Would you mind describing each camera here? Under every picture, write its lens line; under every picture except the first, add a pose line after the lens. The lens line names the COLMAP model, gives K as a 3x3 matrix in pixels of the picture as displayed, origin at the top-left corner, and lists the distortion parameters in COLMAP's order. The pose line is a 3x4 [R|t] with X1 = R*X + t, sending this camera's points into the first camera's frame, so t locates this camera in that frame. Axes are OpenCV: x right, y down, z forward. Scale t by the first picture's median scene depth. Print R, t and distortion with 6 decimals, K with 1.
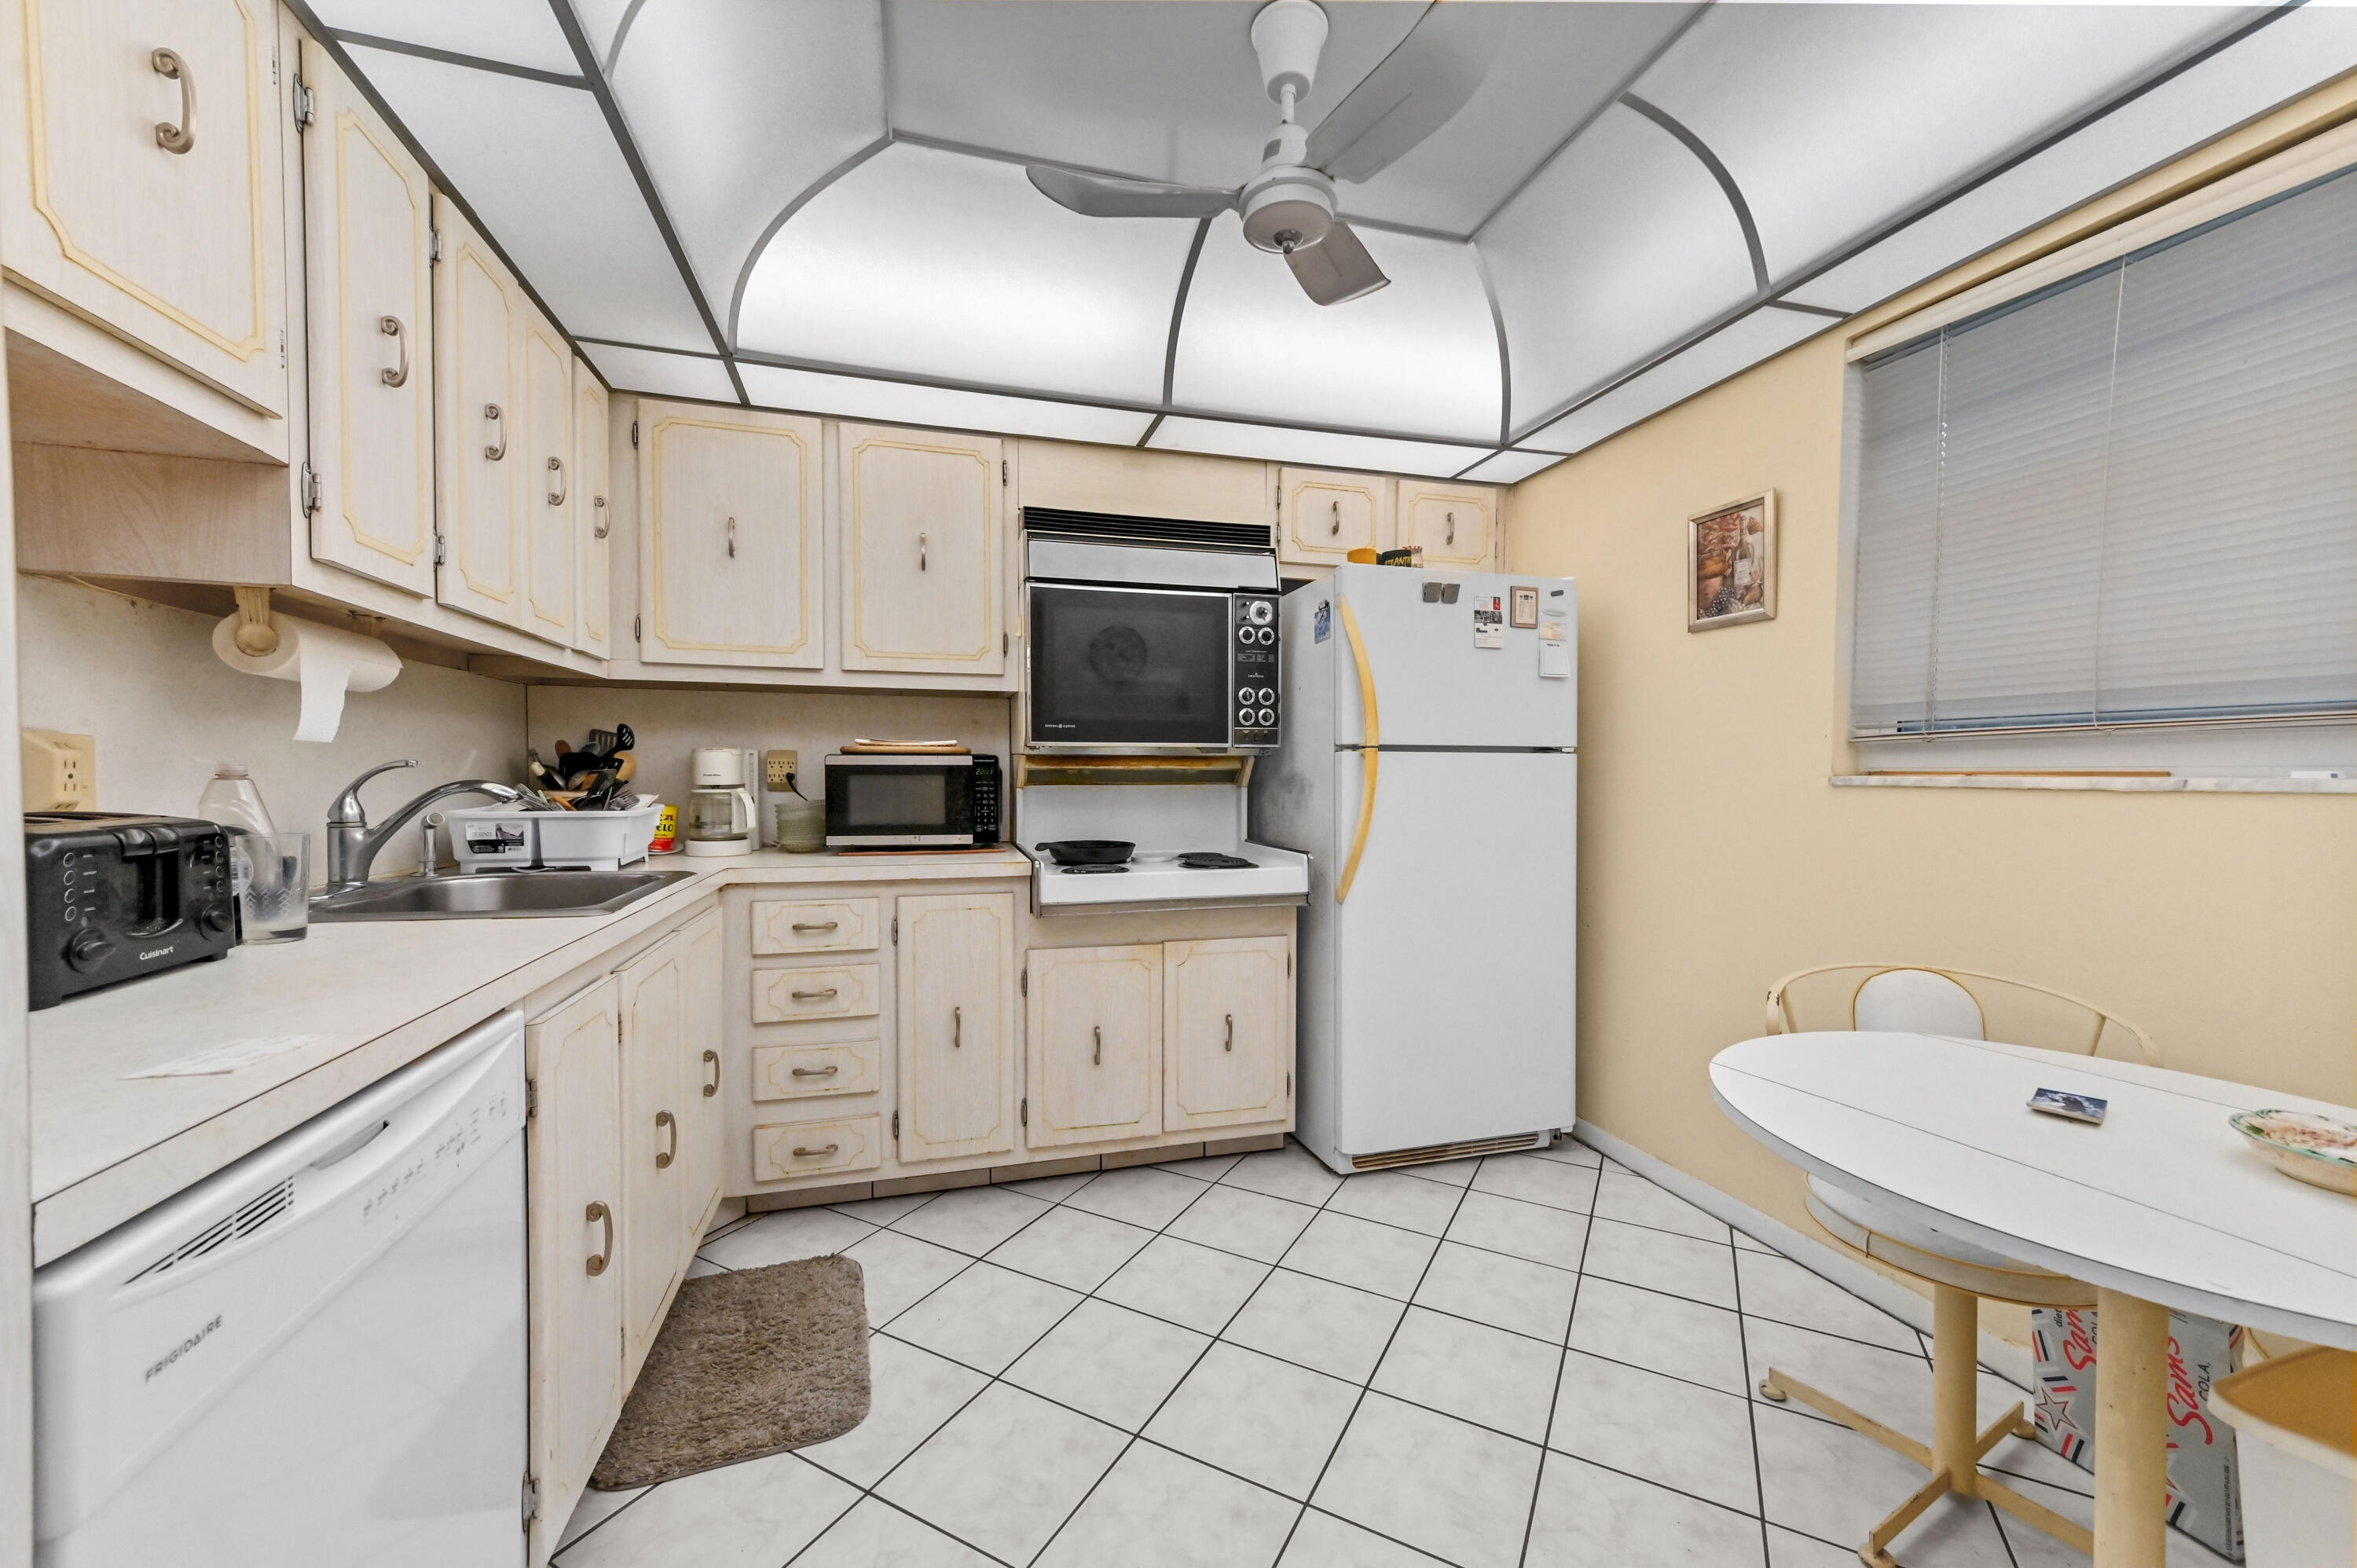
lens RADIAL K [[936.6, 0, 1192.3], [0, 936.6, 803.1], [0, 0, 1]] dist [0.015048, 0.000522]
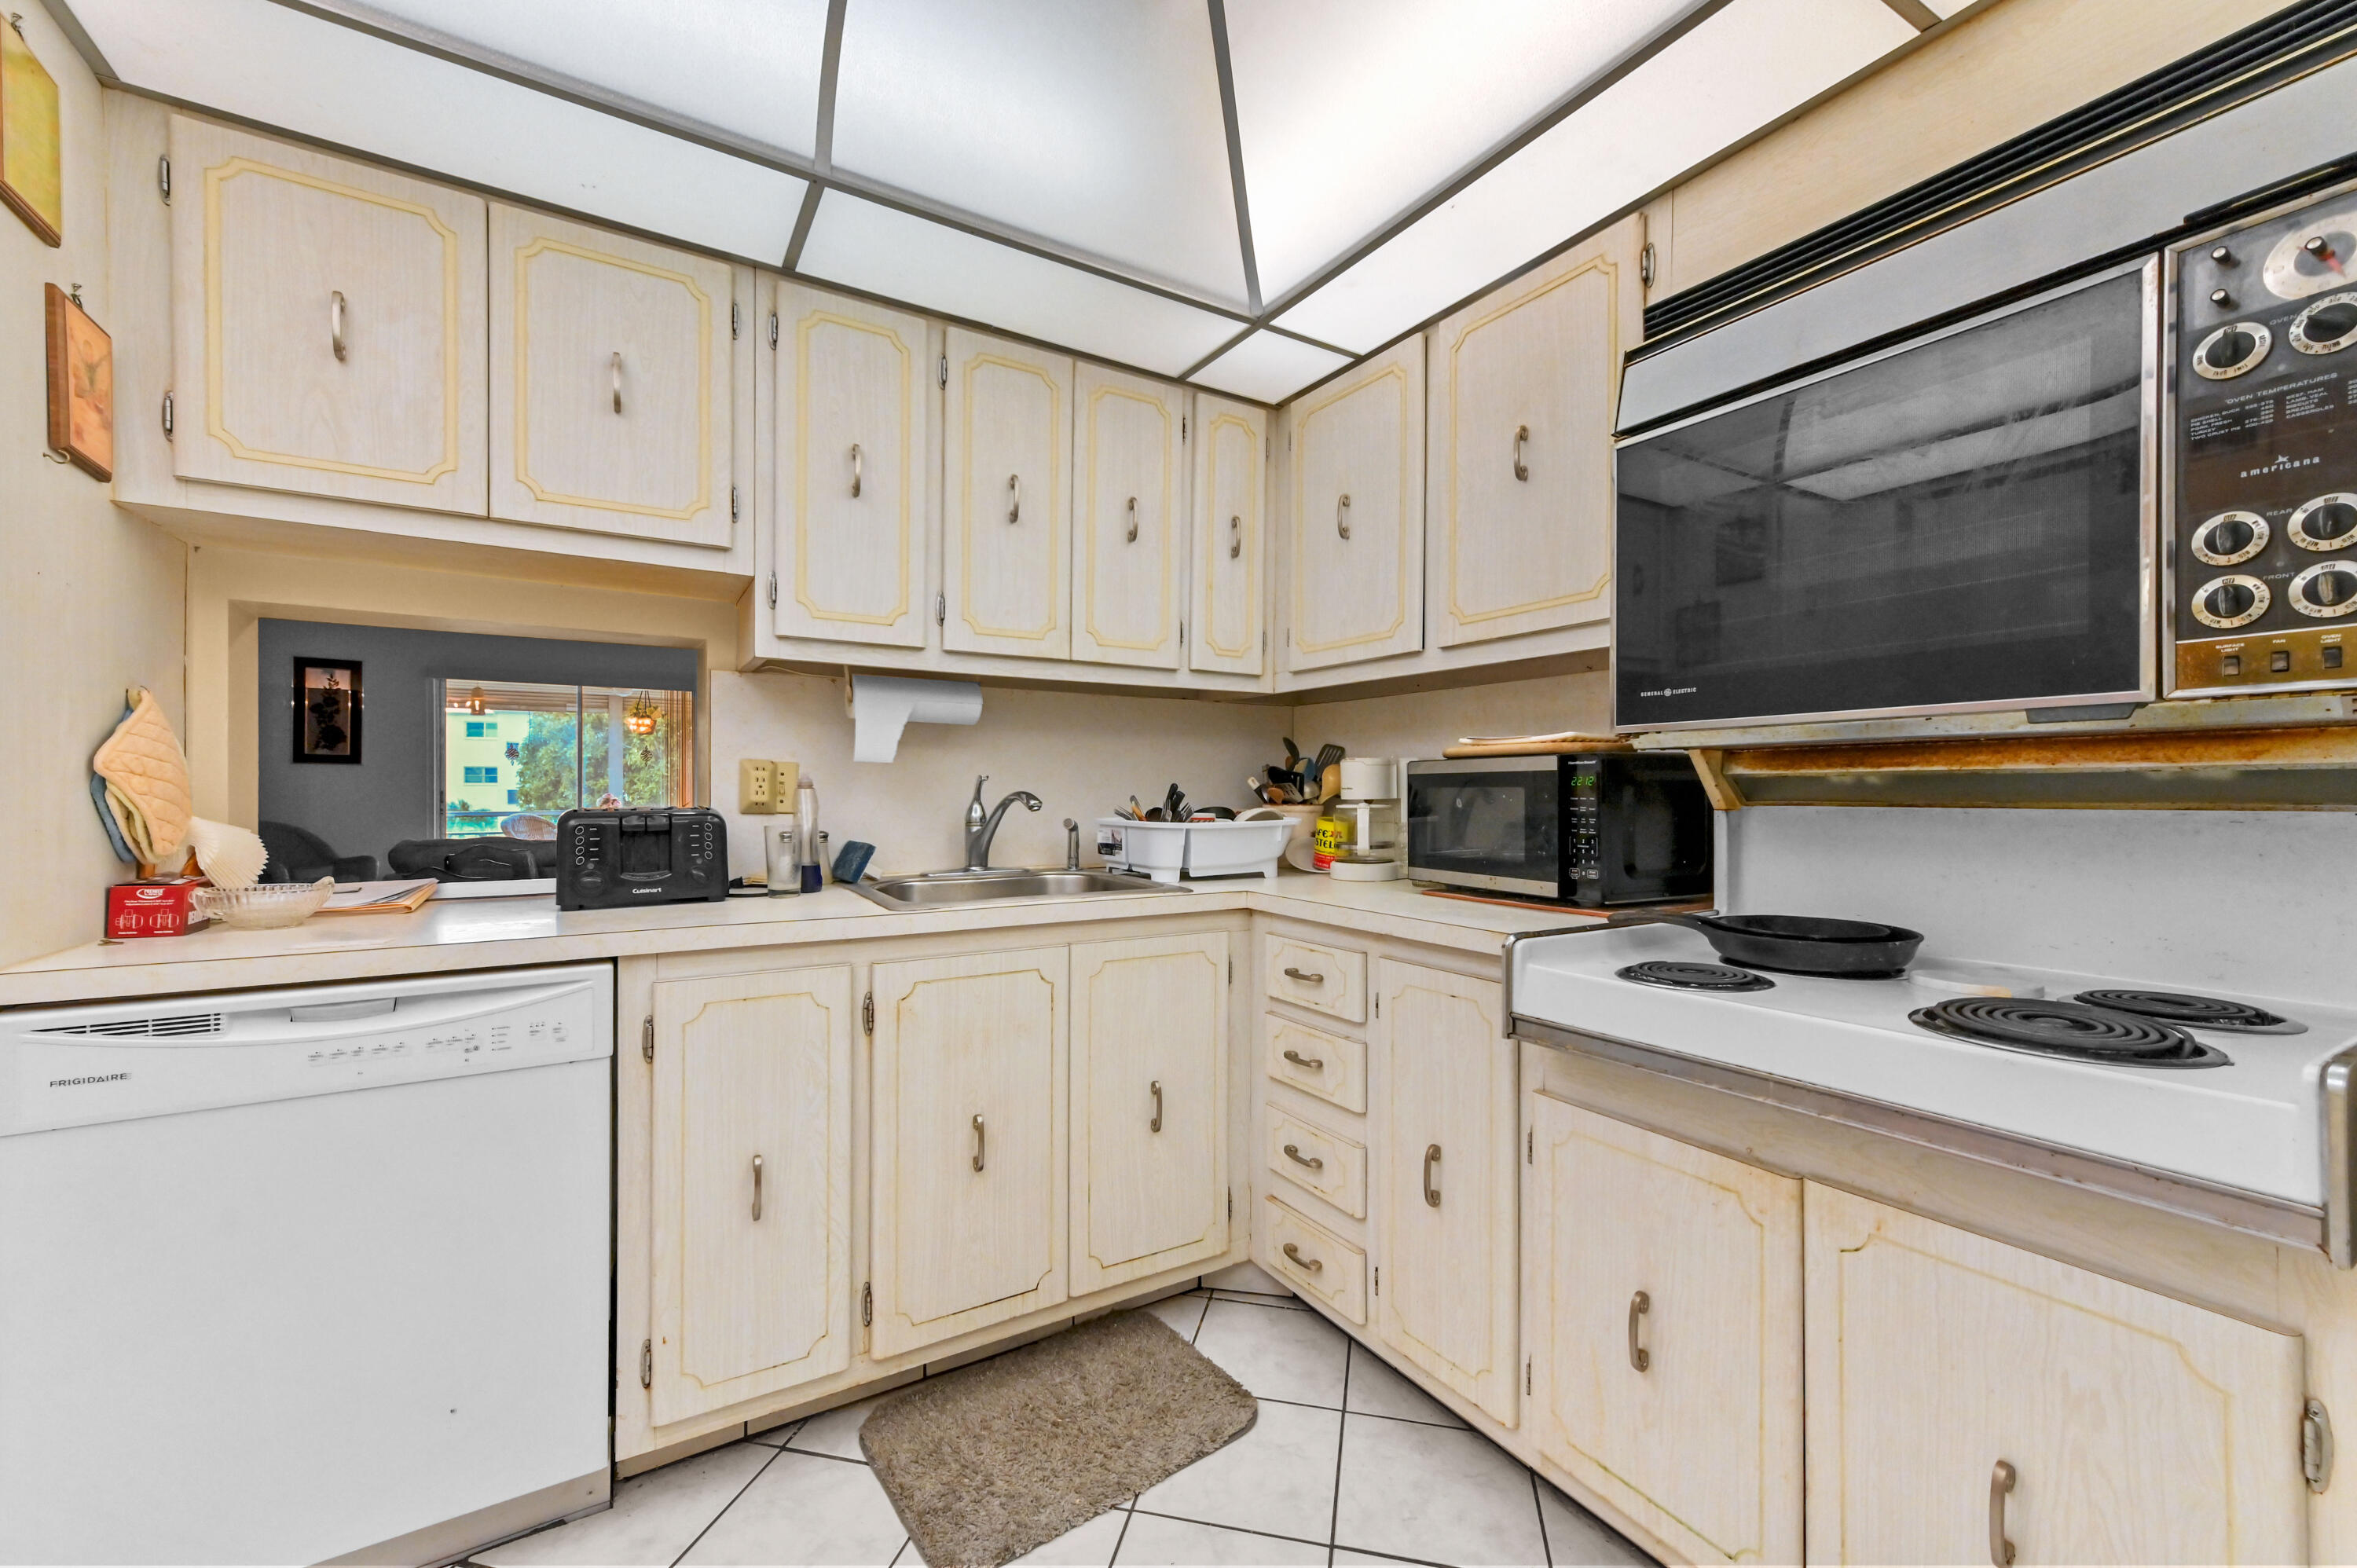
lens RADIAL K [[936.6, 0, 1148.5], [0, 936.6, 795.5], [0, 0, 1]] dist [0.015048, 0.000522]
pose [[0.252661, 0.002875, -0.967551, 0.303334], [-0.031851, 0.999478, -0.005348, -0.012288], [0.967031, 0.032169, 0.252621, 0.594326]]
